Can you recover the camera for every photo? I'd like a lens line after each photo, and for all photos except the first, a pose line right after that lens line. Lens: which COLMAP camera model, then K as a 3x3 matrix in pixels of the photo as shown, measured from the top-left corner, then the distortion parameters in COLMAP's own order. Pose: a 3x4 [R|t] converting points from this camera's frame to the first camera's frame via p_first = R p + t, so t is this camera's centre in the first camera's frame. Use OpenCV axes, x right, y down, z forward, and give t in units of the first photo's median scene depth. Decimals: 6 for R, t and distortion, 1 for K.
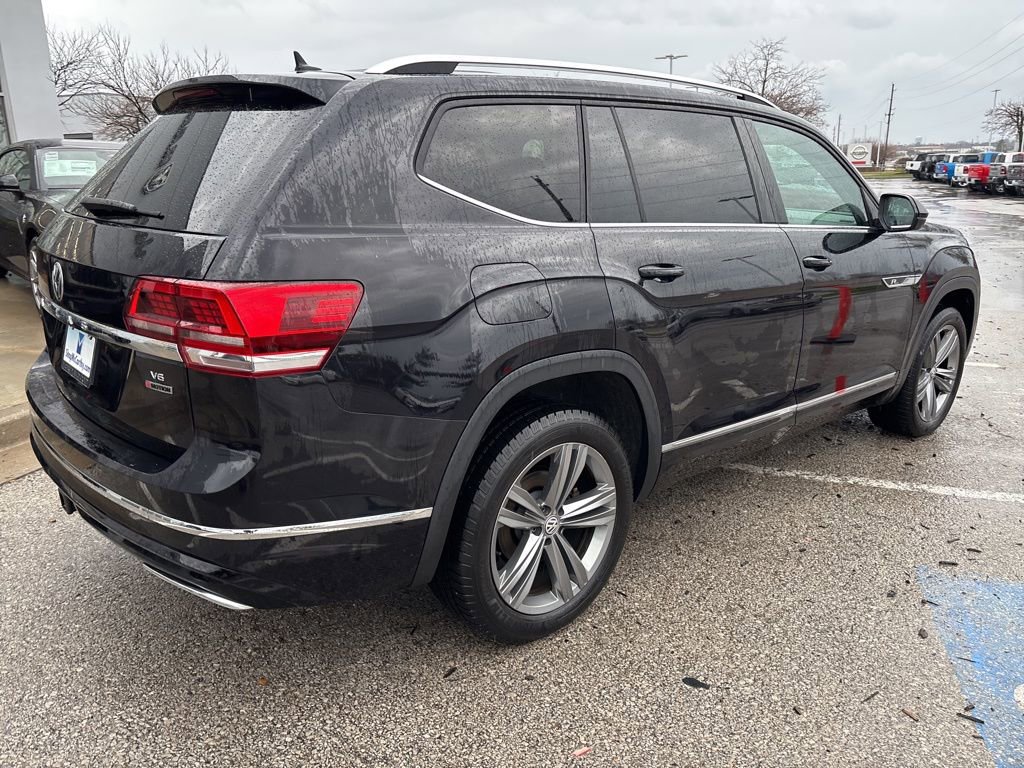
lens RADIAL K [[774.3, 0, 508.4], [0, 774.3, 372.5], [0, 0, 1]] dist [0.042937, -0.054672]
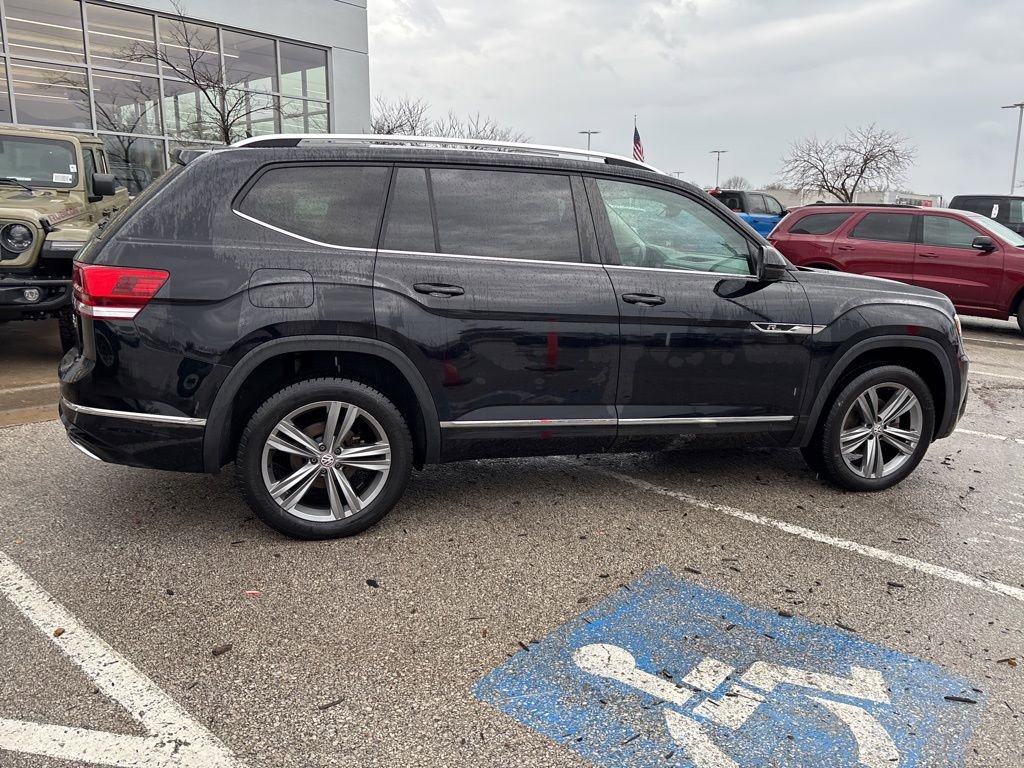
lens RADIAL K [[774.3, 0, 508.4], [0, 774.3, 372.5], [0, 0, 1]] dist [0.042937, -0.054672]
pose [[0.912513, 0.108180, -0.394483, 0.904320], [-0.132670, 0.990533, -0.035255, 0.046609], [0.386935, 0.084506, 0.918227, -0.179795]]
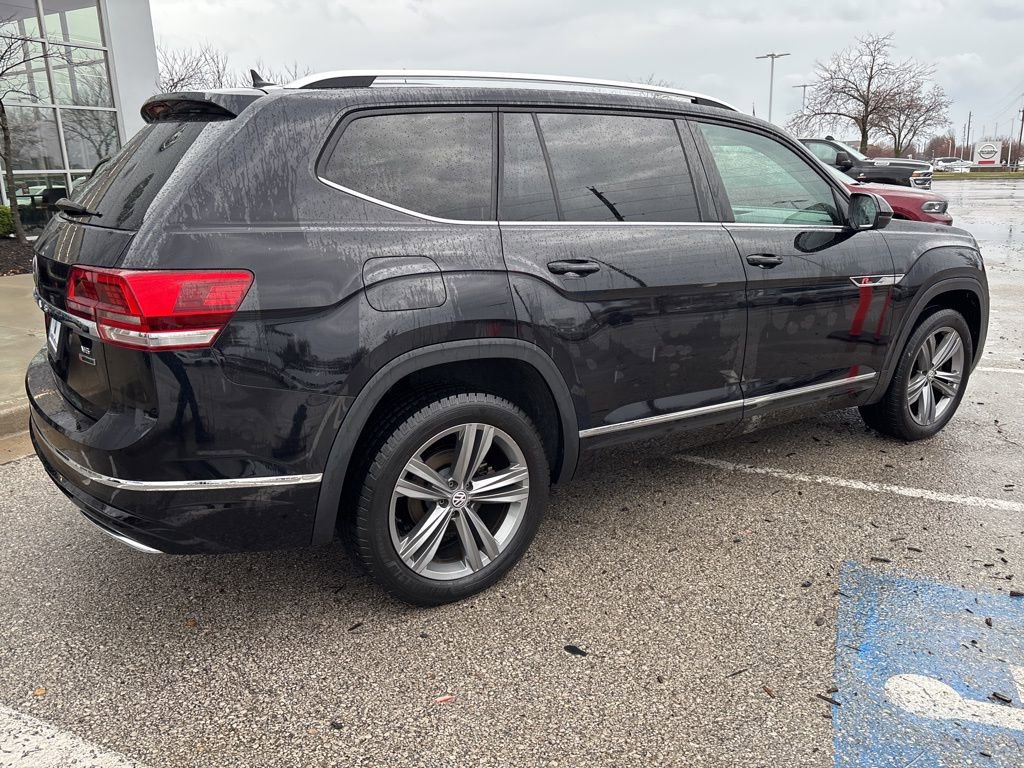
lens RADIAL K [[774.3, 0, 508.4], [0, 774.3, 372.5], [0, 0, 1]] dist [0.042937, -0.054672]
pose [[0.991493, 0.021639, -0.128351, 0.262979], [-0.022357, 0.999741, -0.004162, 0.022772], [0.128228, 0.006996, 0.991720, -0.069169]]
